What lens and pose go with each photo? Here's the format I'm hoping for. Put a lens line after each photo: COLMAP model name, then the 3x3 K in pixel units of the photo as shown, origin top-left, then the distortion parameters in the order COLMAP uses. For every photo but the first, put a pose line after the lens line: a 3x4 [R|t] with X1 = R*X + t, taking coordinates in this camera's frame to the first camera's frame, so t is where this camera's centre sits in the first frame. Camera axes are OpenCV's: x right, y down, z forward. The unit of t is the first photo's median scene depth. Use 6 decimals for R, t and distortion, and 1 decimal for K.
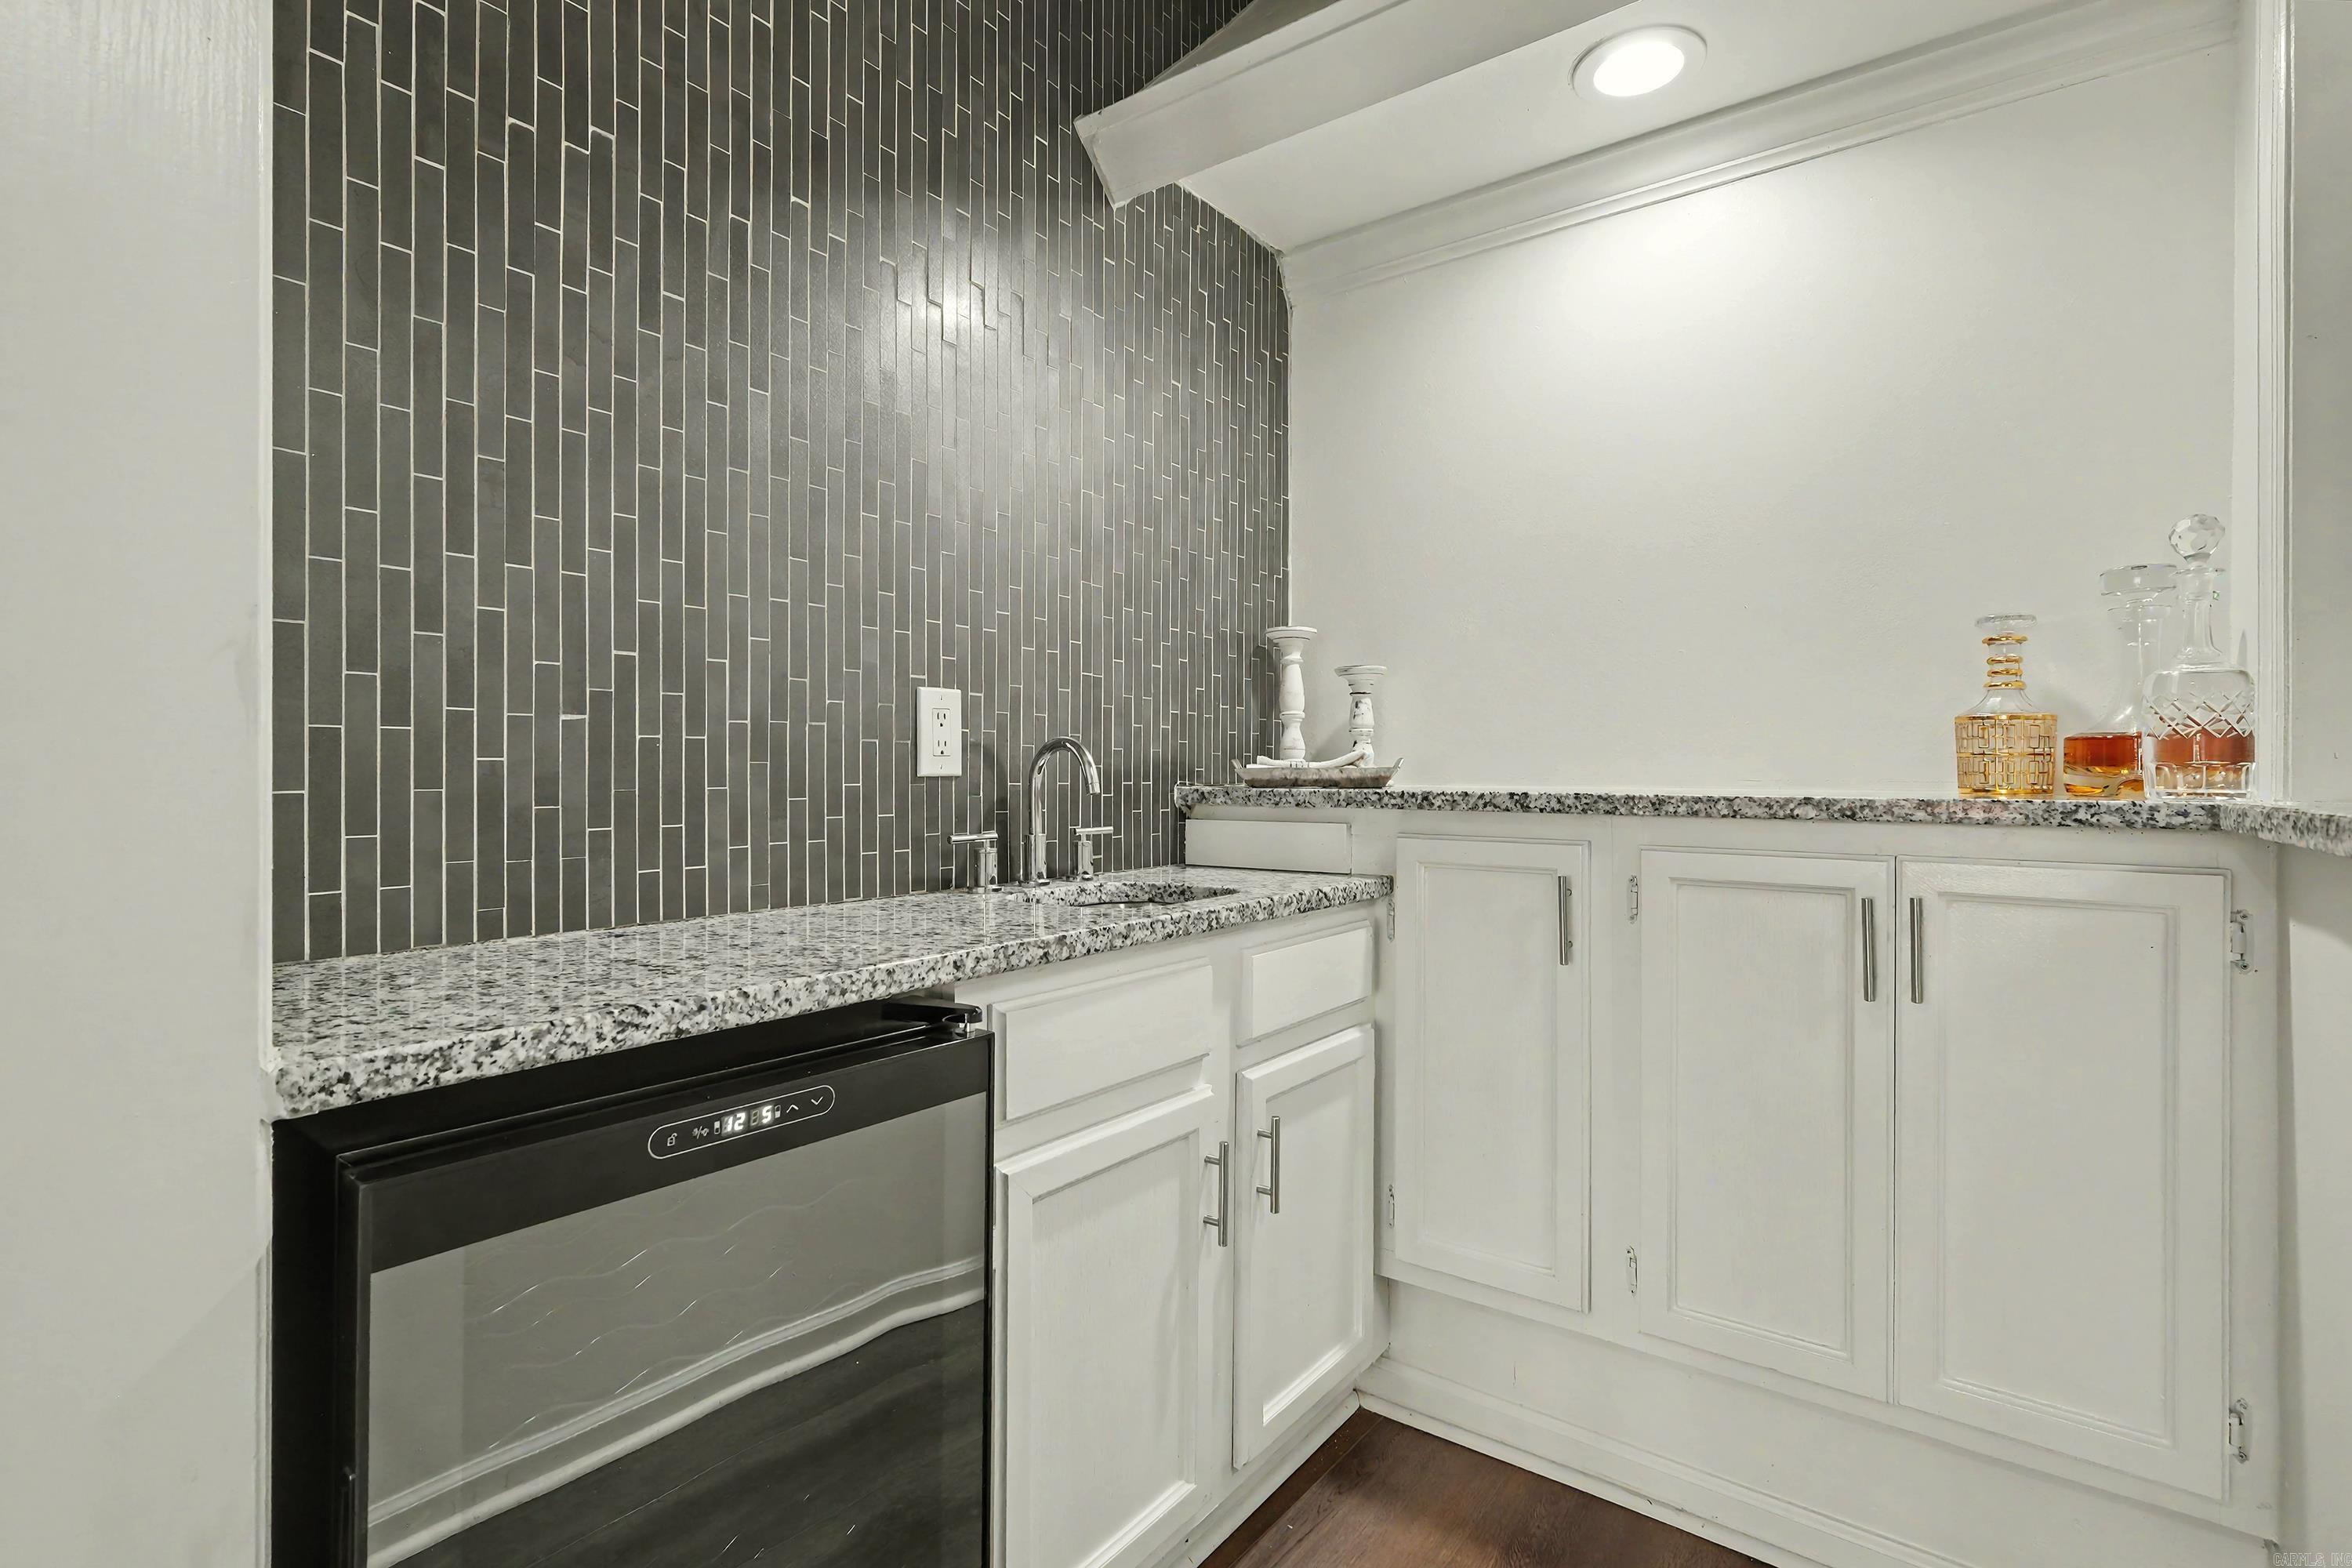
lens RADIAL K [[1120.7, 0, 1176.6], [0, 1120.7, 777.4], [0, 0, 1]] dist [-0.000404, -0.000419]
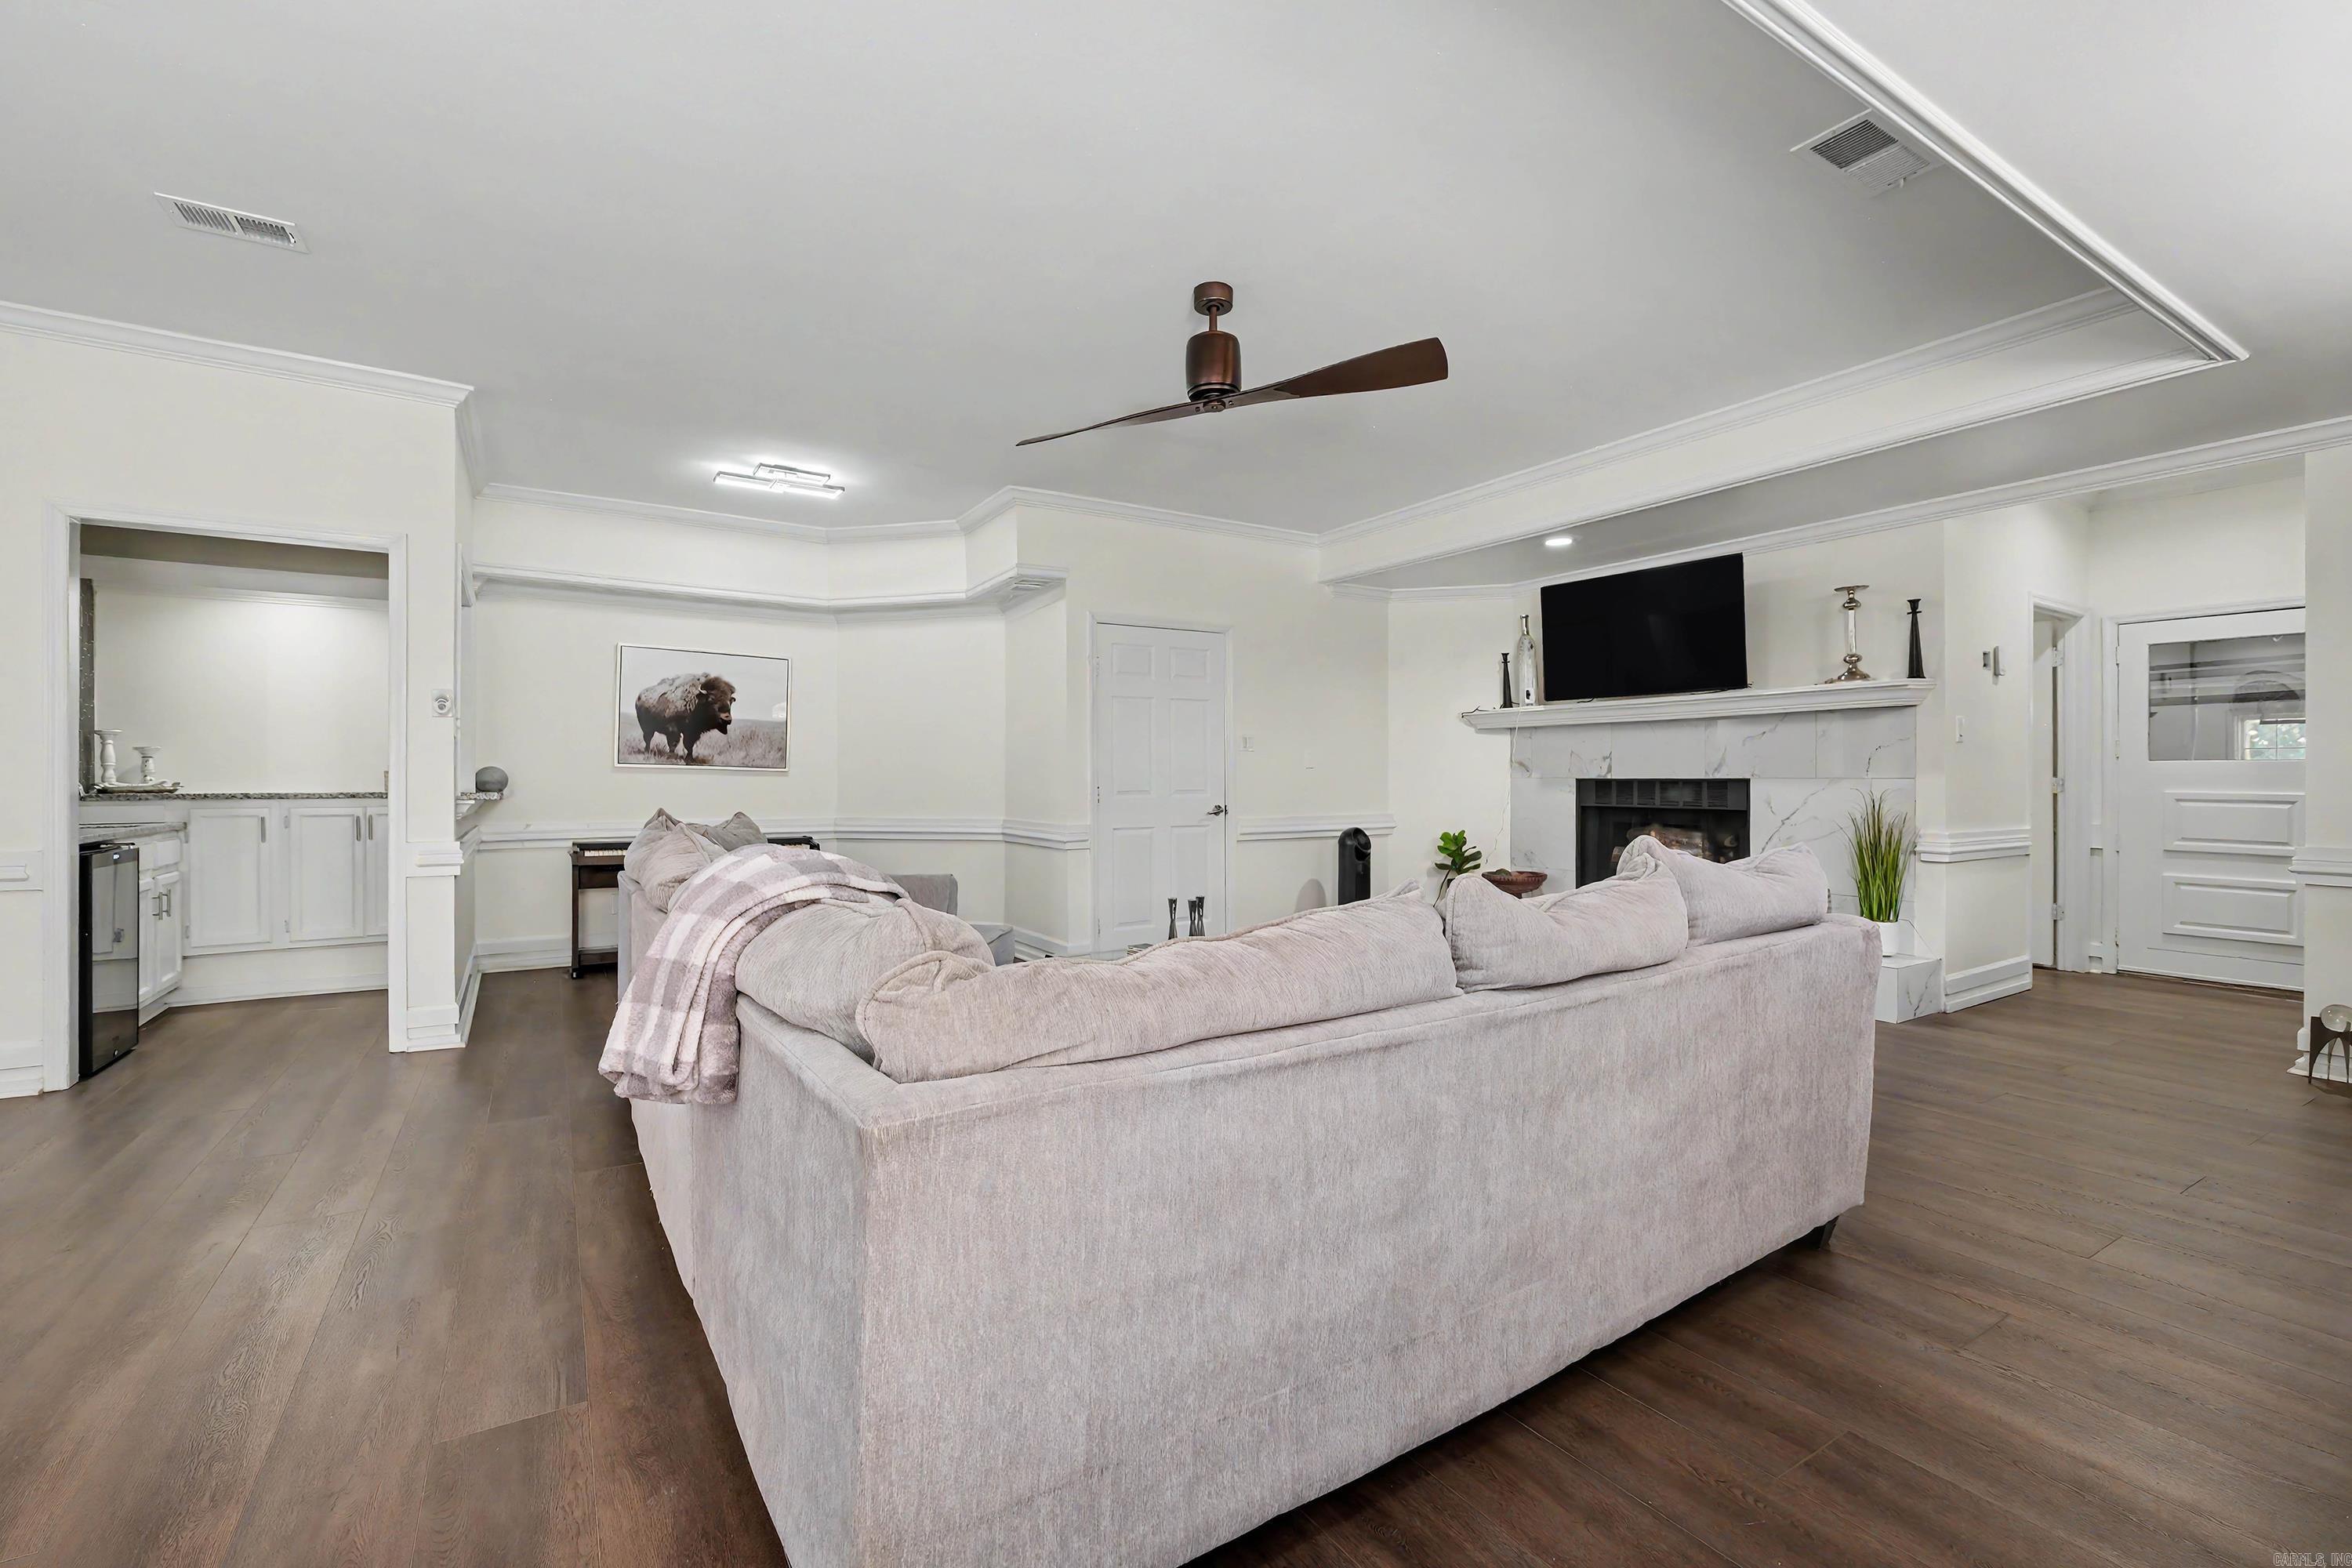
lens RADIAL K [[1028.6, 0, 1178.6], [0, 1028.6, 779.8], [0, 0, 1]] dist [0.000457, -0.000060]
pose [[0.353625, -0.007629, 0.935356, -1.633176], [0.007009, 0.999960, 0.005506, -0.024716], [-0.935361, 0.004609, 0.353665, -2.785590]]
